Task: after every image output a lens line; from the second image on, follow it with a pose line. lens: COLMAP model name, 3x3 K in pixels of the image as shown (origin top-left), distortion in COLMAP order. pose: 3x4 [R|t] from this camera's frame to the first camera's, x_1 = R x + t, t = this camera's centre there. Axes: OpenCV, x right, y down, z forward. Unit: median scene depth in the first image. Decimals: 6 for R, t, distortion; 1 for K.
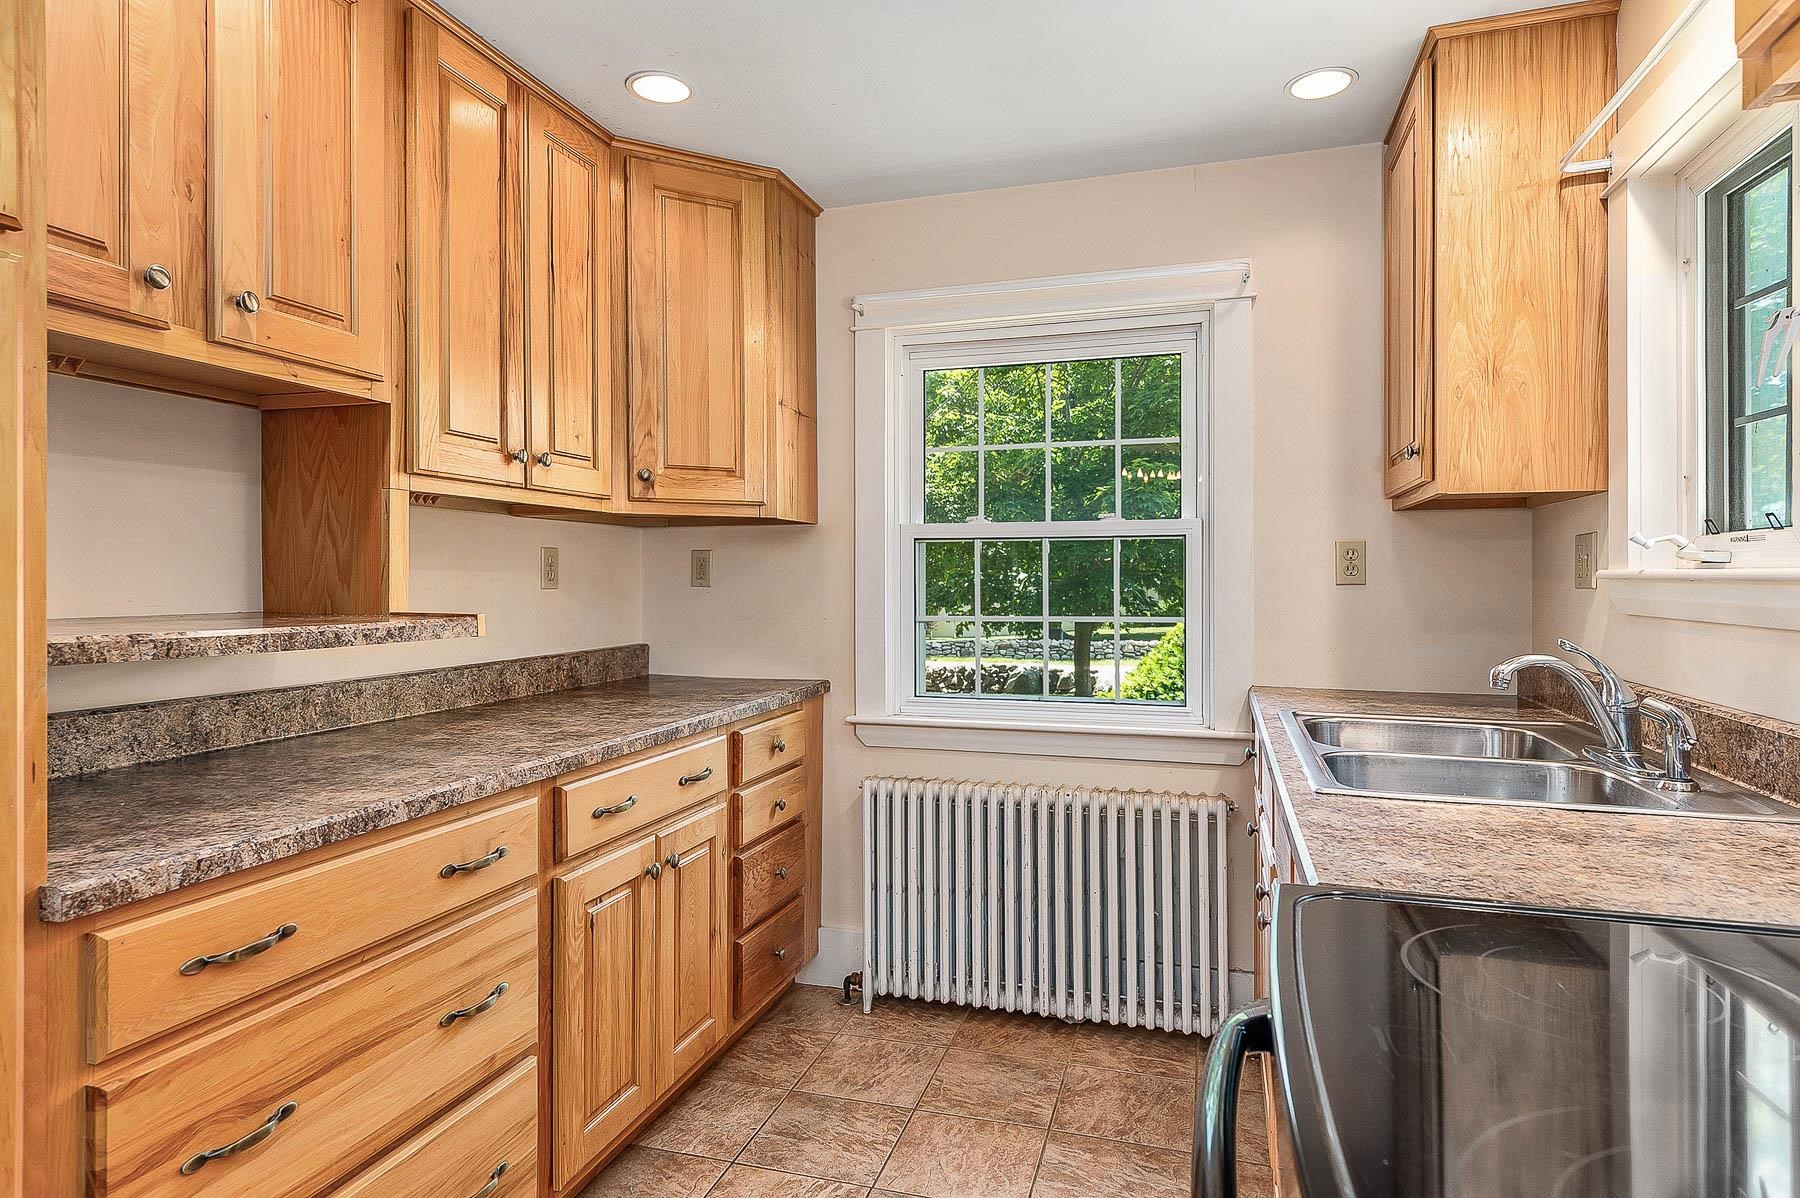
lens RADIAL K [[1018.5, 0, 900.0], [0, 1018.5, 599.0], [0, 0, 1]] dist [-0.000488, -0.000305]
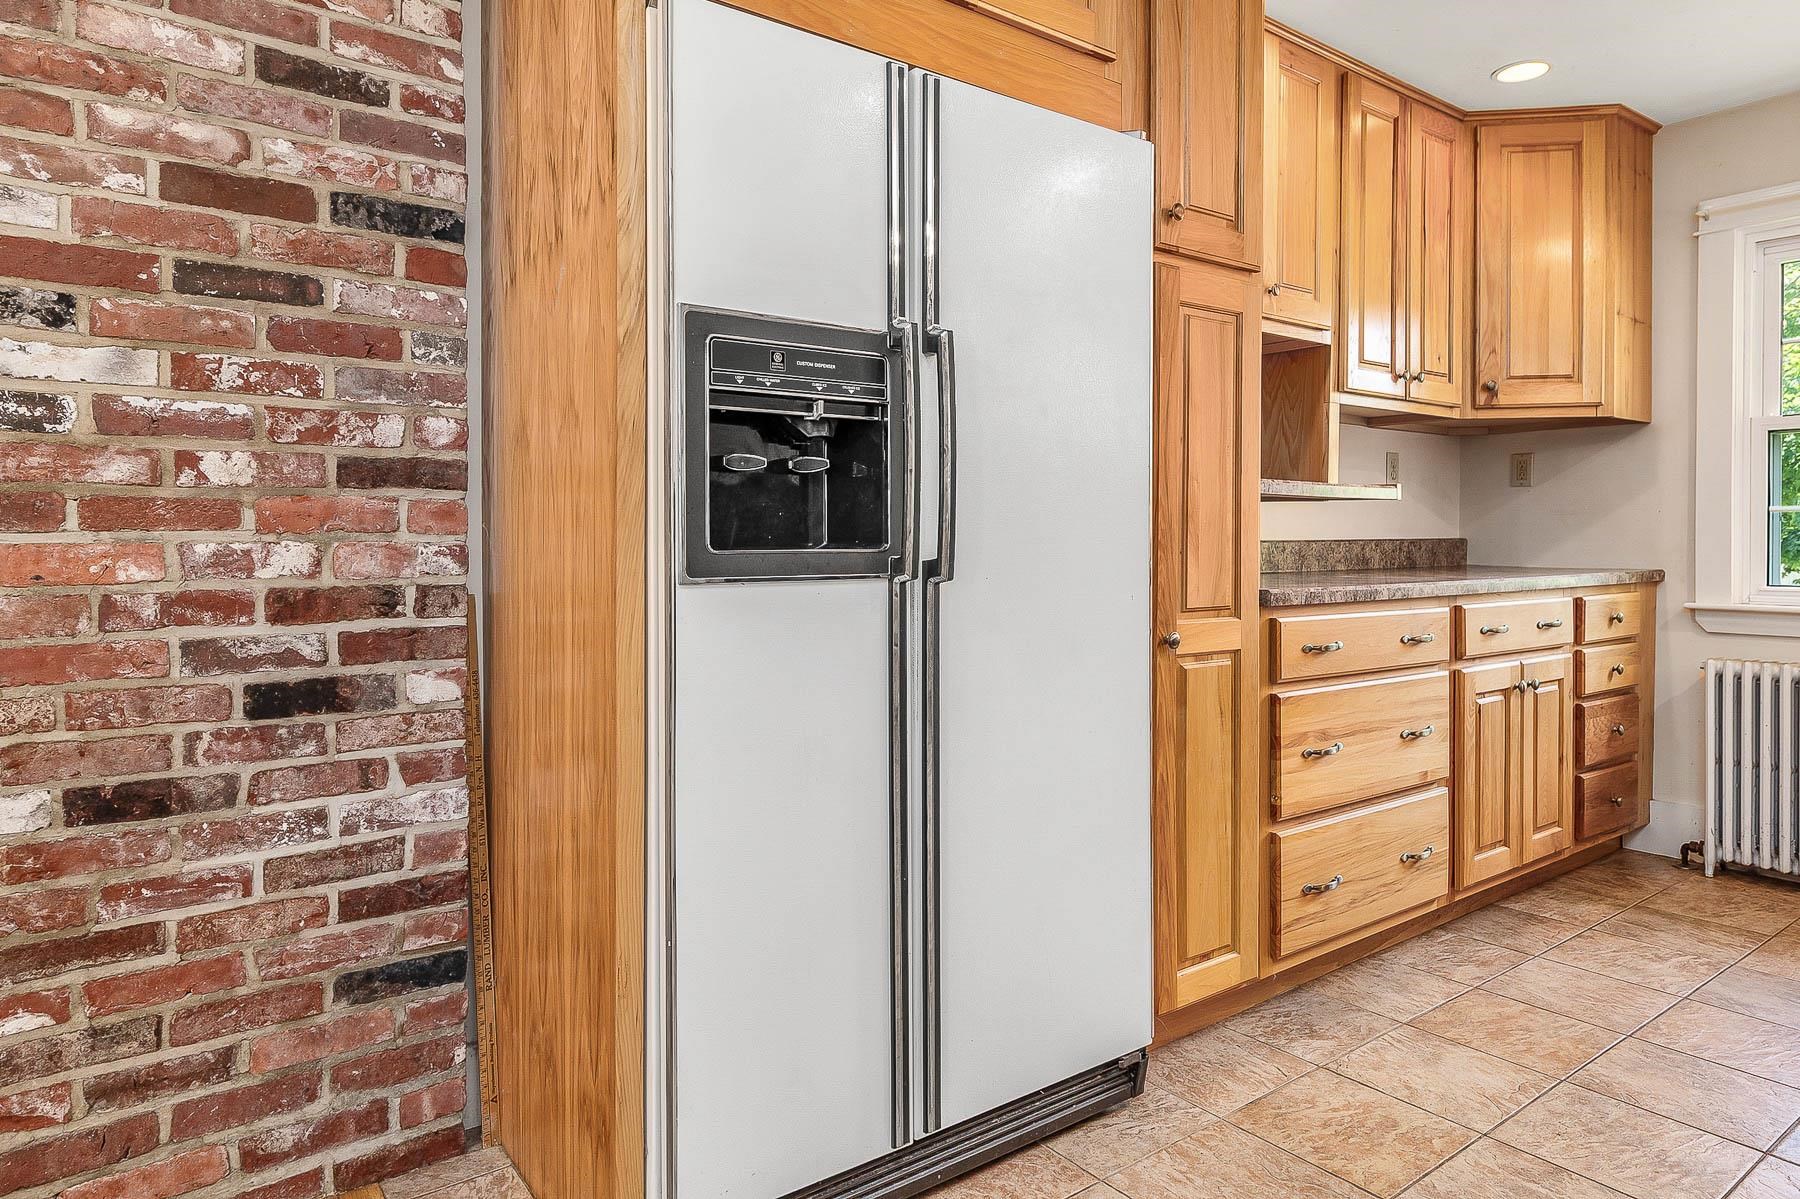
lens RADIAL K [[1091.6, 0, 897.4], [0, 1091.6, 550.1], [0, 0, 1]] dist [0.023349, -0.021751]
pose [[0.807911, 0.008475, -0.589244, -0.049936], [-0.009727, 0.999952, 0.001046, 0.080603], [0.589224, 0.004887, 0.807955, -0.478226]]
